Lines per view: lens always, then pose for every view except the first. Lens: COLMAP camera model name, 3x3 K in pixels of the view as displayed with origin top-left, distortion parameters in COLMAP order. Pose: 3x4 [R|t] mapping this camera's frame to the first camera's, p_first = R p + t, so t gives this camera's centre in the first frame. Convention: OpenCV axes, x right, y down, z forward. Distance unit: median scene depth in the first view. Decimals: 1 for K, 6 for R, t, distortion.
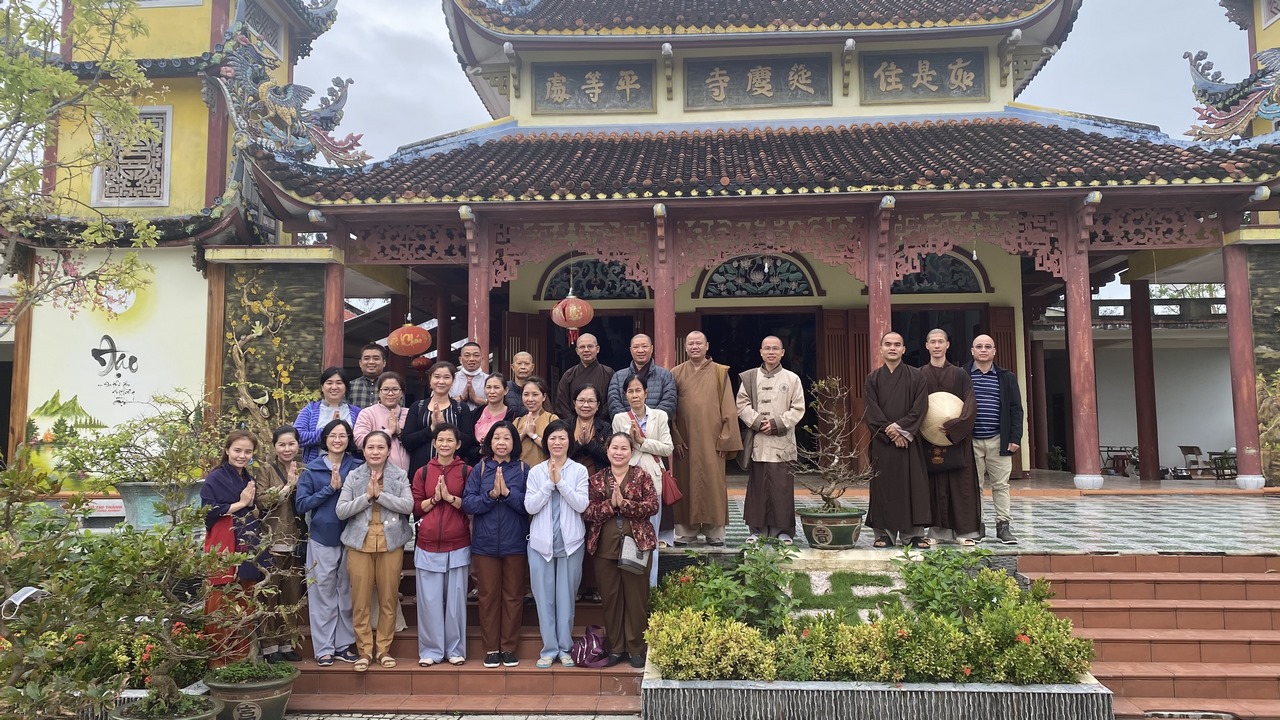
lens RADIAL K [[1005.4, 0, 640.0], [0, 1005.4, 360.0], [0, 0, 1]] dist [-0.006002, -0.005928]
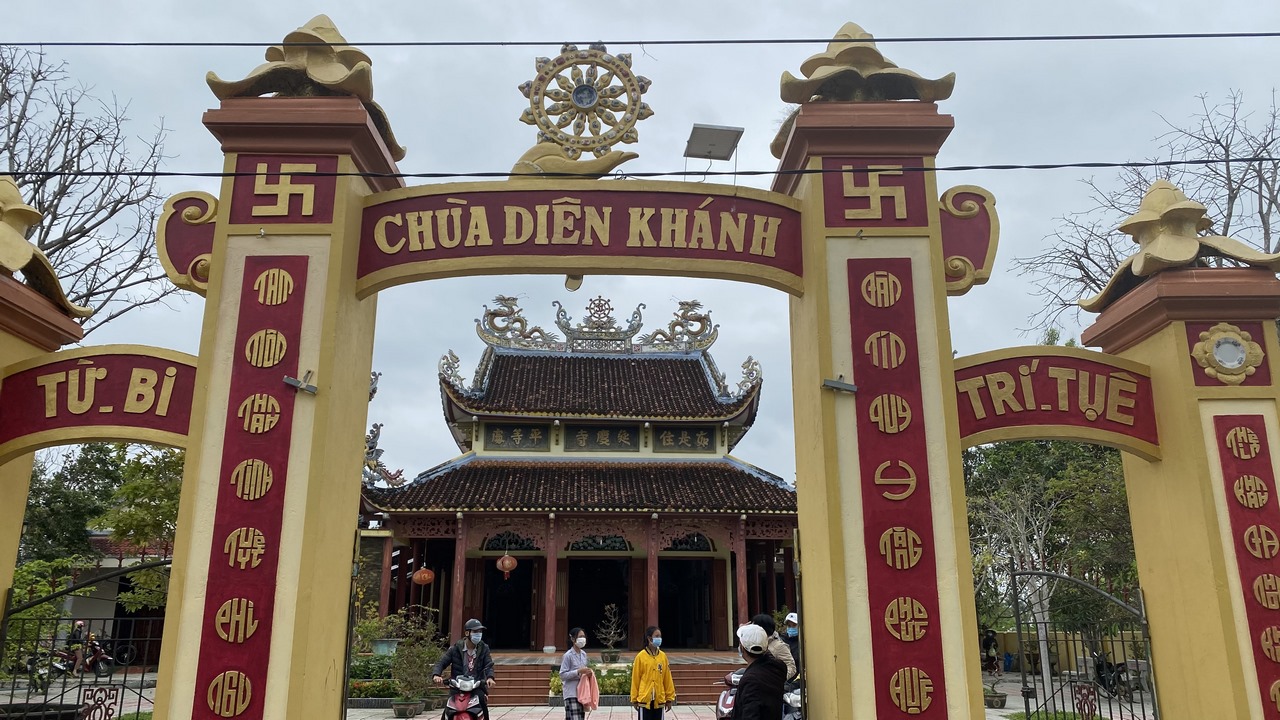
lens RADIAL K [[938.2, 0, 640.0], [0, 938.2, 360.0], [0, 0, 1]] dist [0.138696, -0.001411]
pose [[0.990606, 0.042524, 0.129966, -0.059118], [-0.015263, 0.978863, -0.203945, -0.055583], [-0.135891, 0.200046, 0.970317, -0.886732]]
